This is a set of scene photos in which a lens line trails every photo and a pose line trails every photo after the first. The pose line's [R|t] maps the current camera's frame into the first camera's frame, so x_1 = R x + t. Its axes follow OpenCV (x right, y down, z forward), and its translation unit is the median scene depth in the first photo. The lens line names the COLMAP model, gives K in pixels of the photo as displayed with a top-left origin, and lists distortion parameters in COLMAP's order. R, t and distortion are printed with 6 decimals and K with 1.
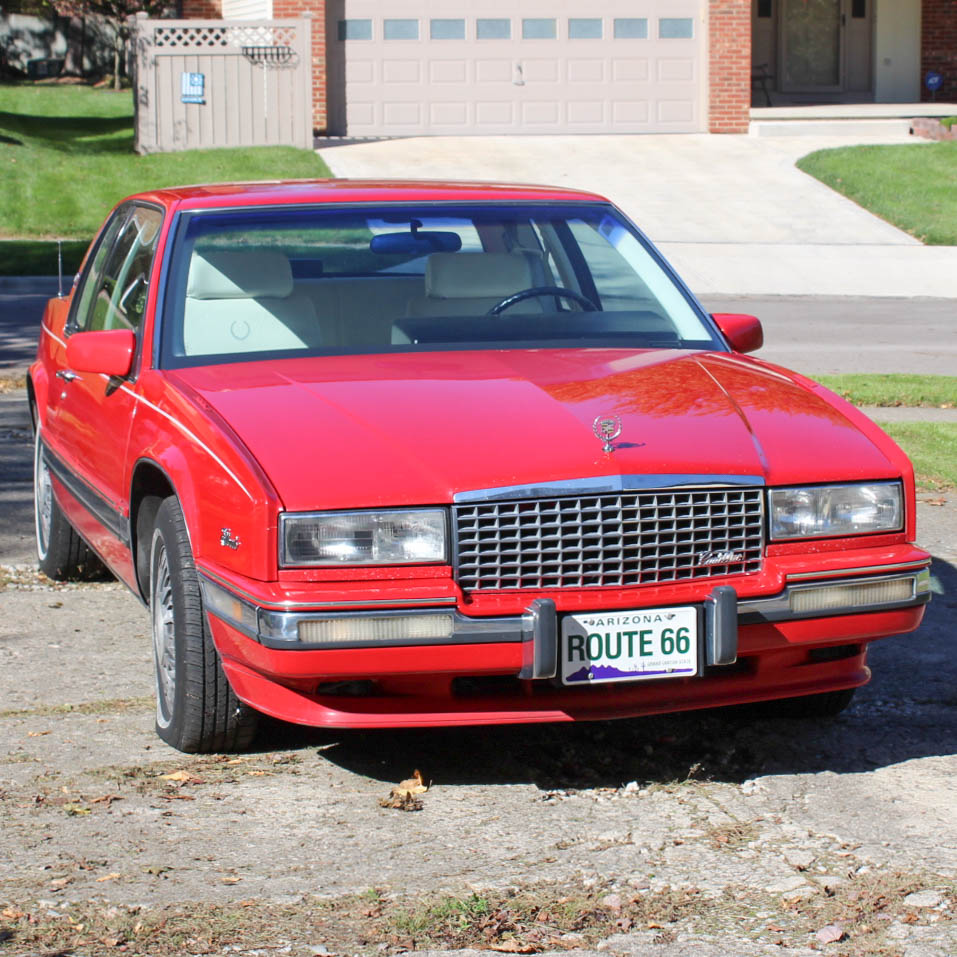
lens RADIAL K [[2921.0, 0, 478.5], [0, 2921.0, 478.5], [0, 0, 1]] dist [-0.035417, 0.516804]
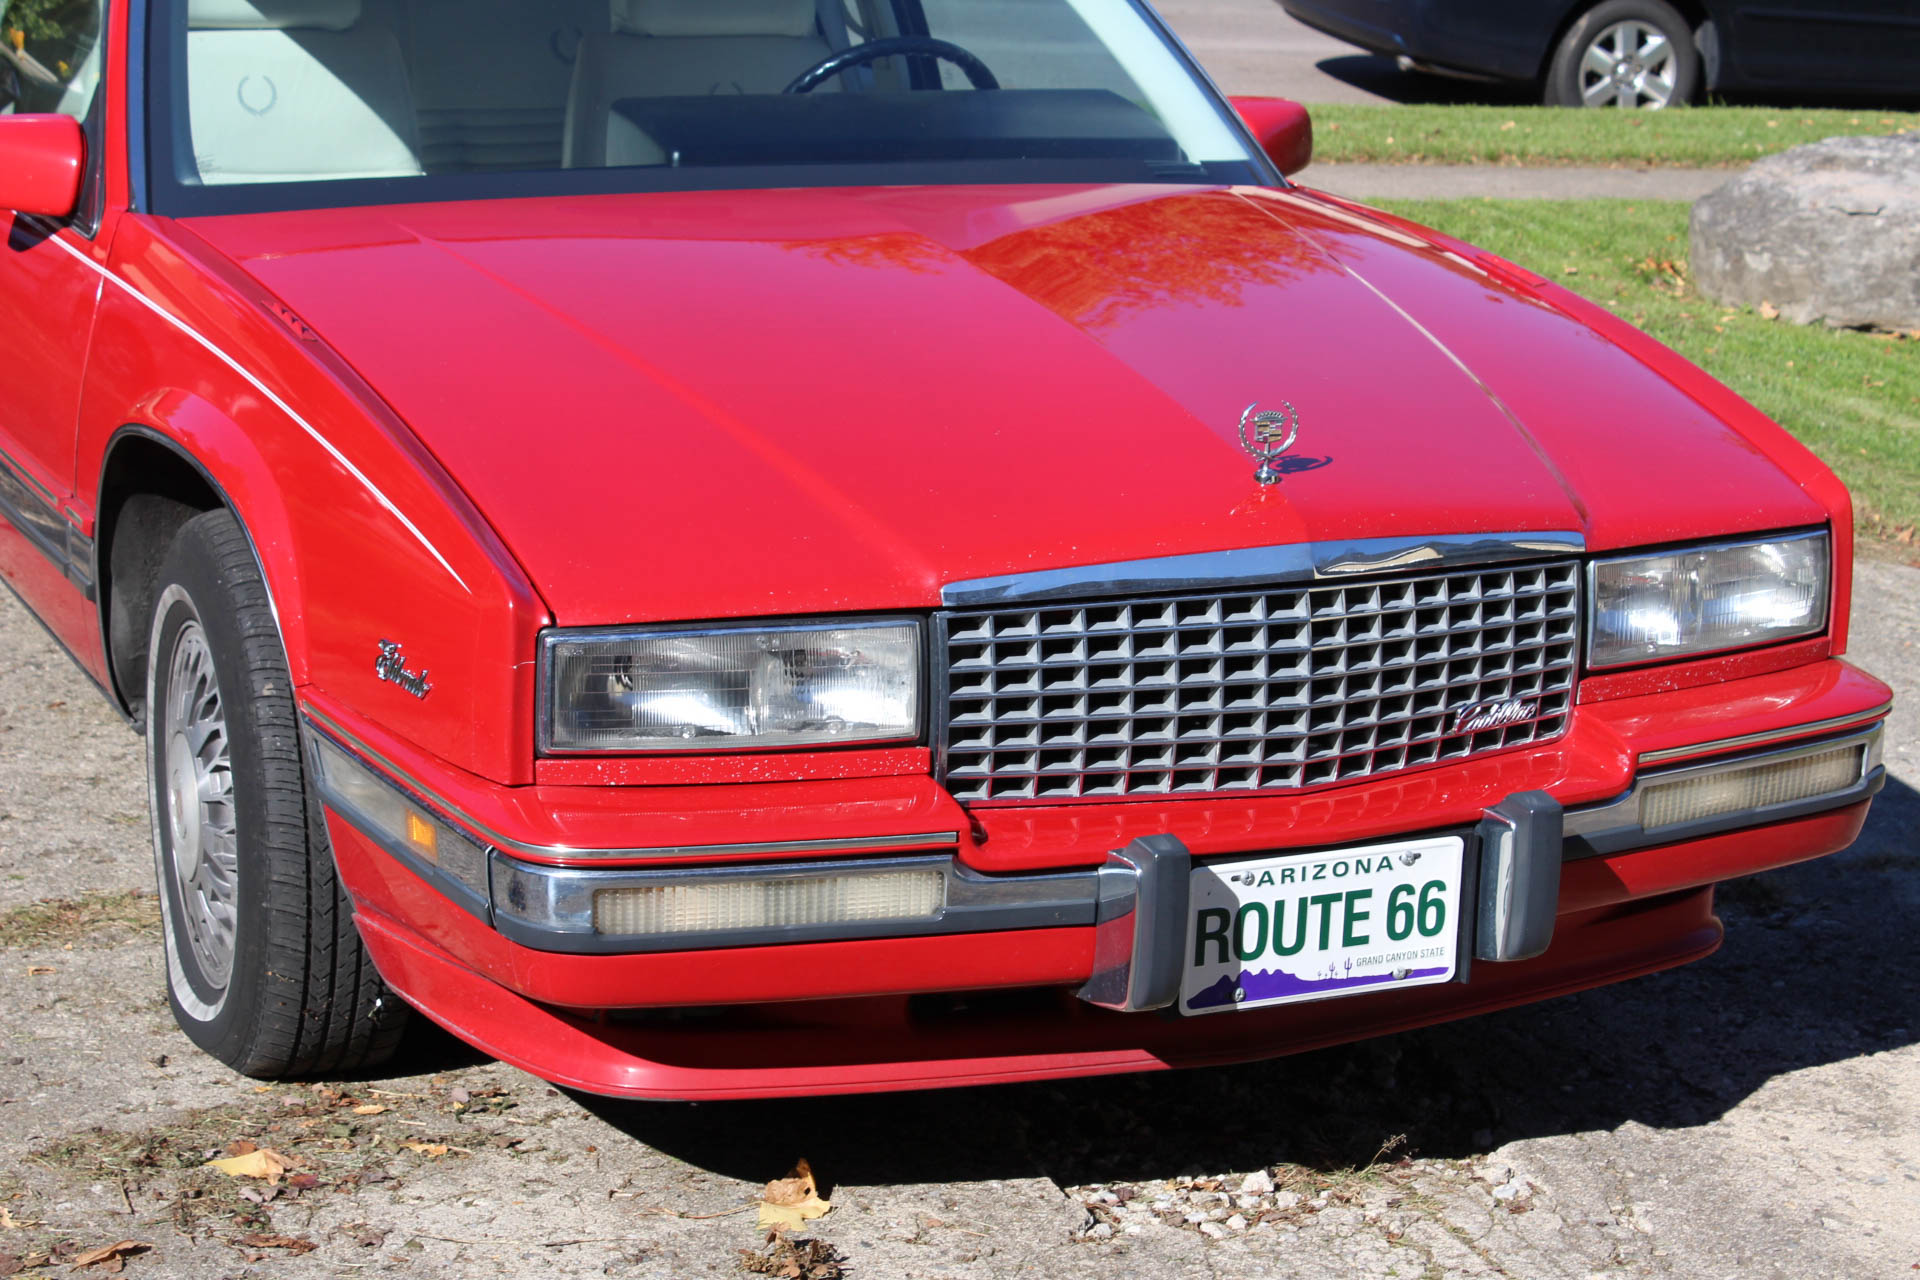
lens RADIAL K [[3951.8, 0, 960.0], [0, 3951.8, 640.0], [0, 0, 1]] dist [0.021482, 0.349766]
pose [[0.986371, 0.000987, 0.164532, -0.102565], [-0.020835, 0.992682, 0.118949, -0.056891], [-0.163211, -0.120756, 0.979173, 0.418204]]
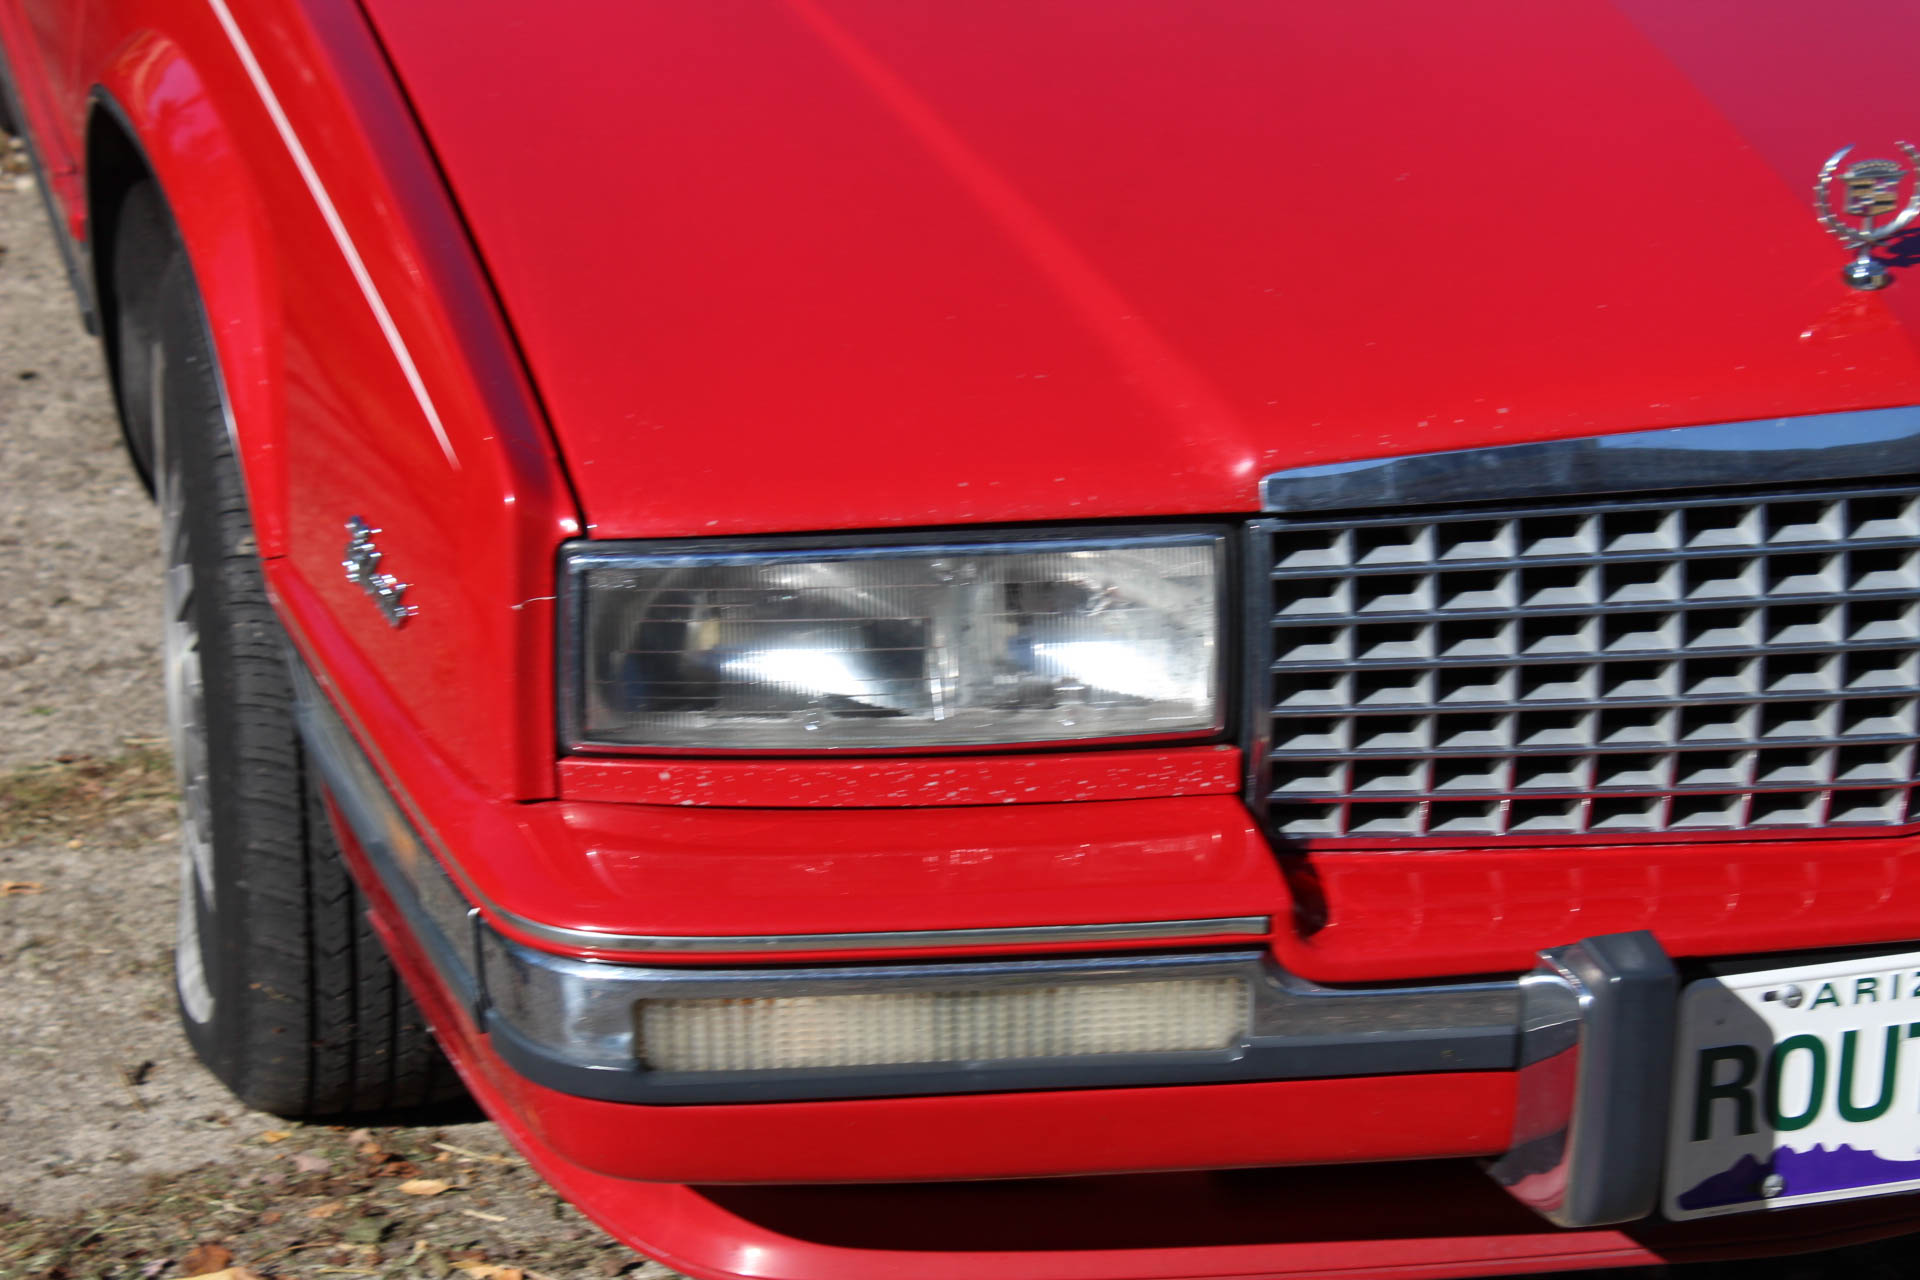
lens RADIAL K [[4597.2, 0, 960.0], [0, 4597.2, 640.0], [0, 0, 1]] dist [0.053290, 0.553015]
pose [[0.999854, 0.015942, 0.006182, -0.036199], [-0.016965, 0.970106, 0.242088, -0.075704], [-0.002138, -0.242158, 0.970235, 0.613001]]
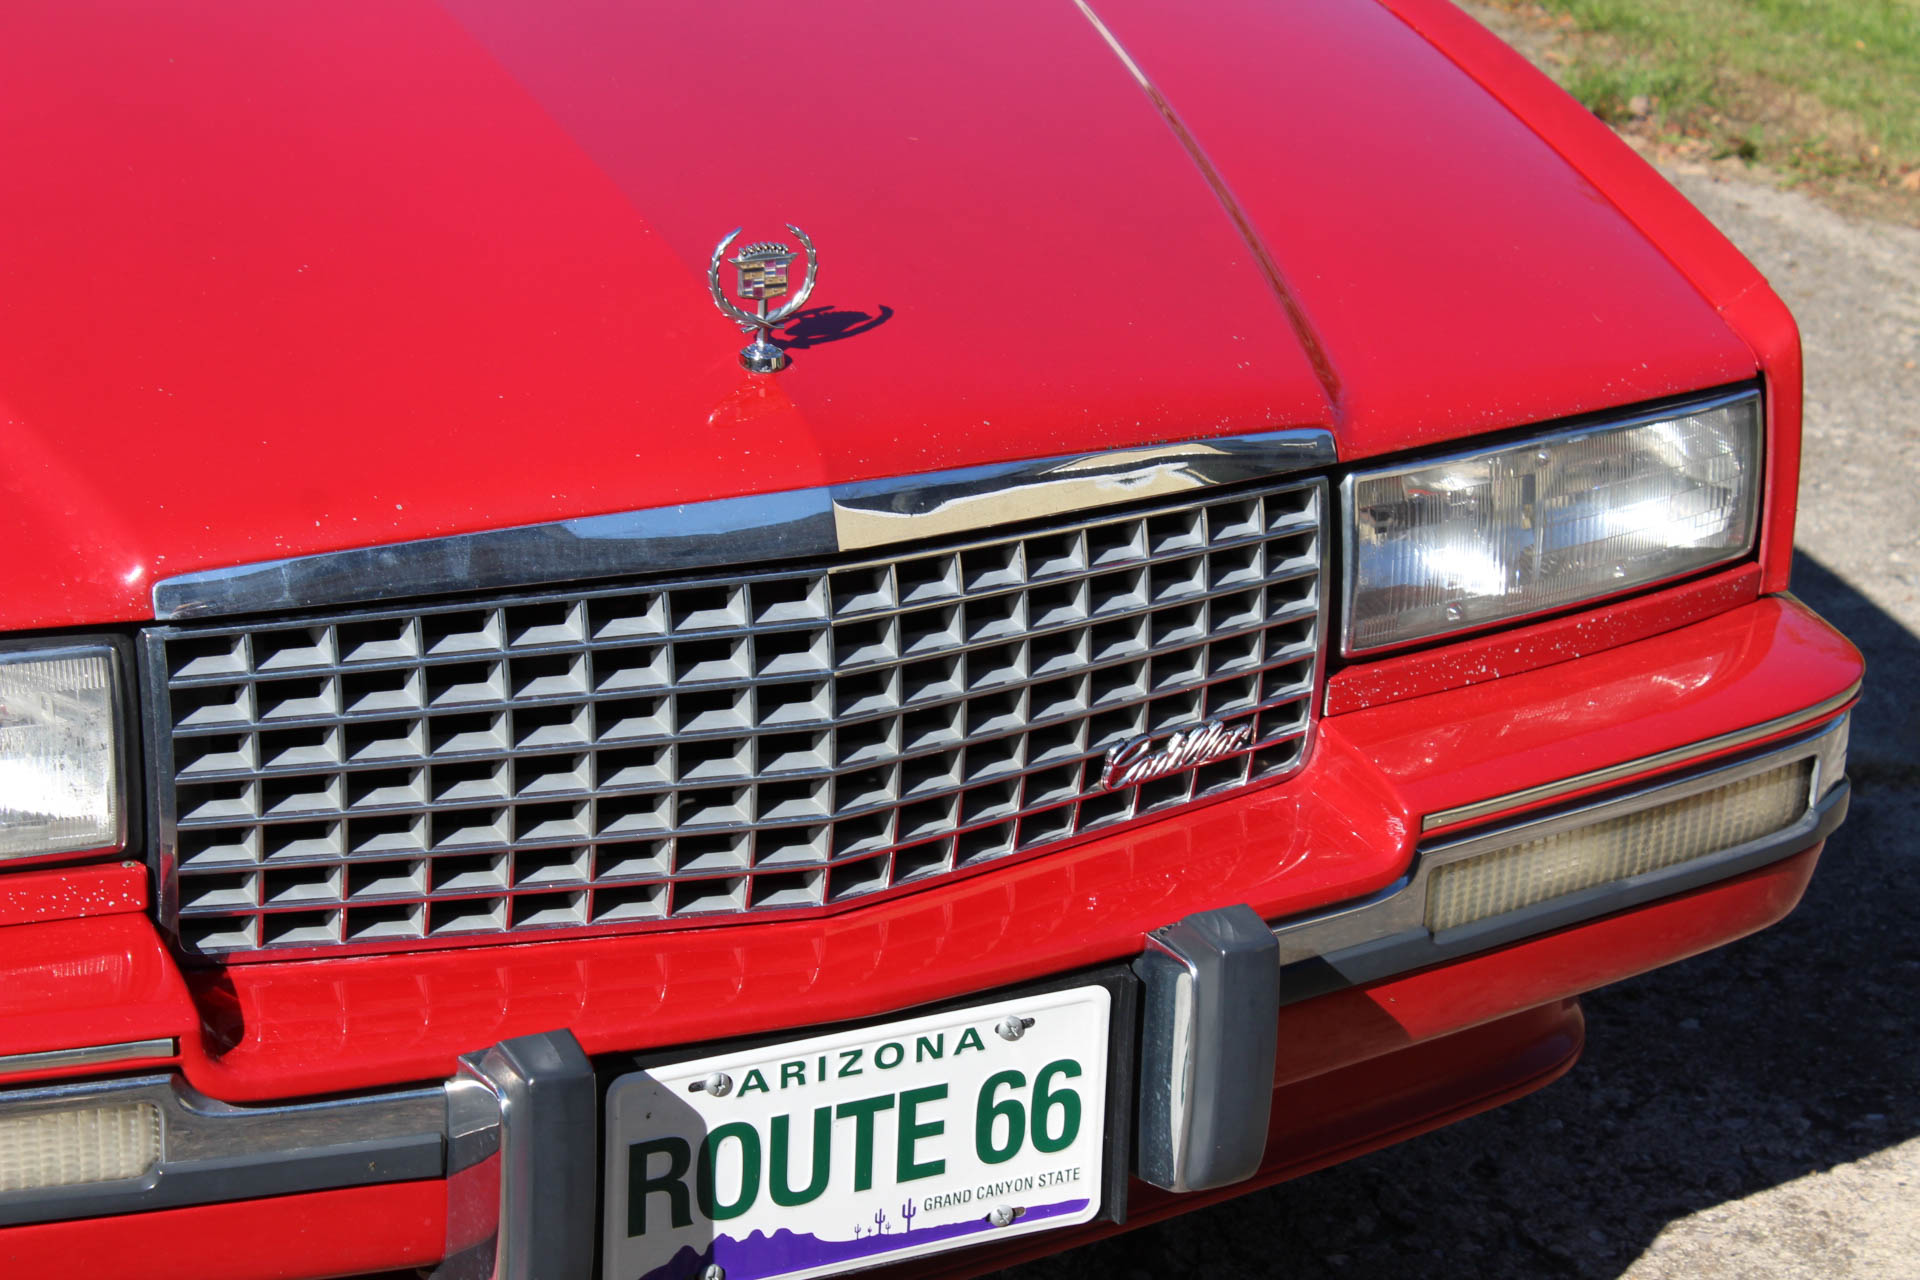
lens RADIAL K [[4597.2, 0, 960.0], [0, 4597.2, 640.0], [0, 0, 1]] dist [0.053290, 0.553015]
pose [[0.981331, -0.026313, 0.190519, -0.015464], [-0.017891, 0.973812, 0.226650, -0.077692], [-0.191494, -0.225827, 0.955161, 0.619309]]
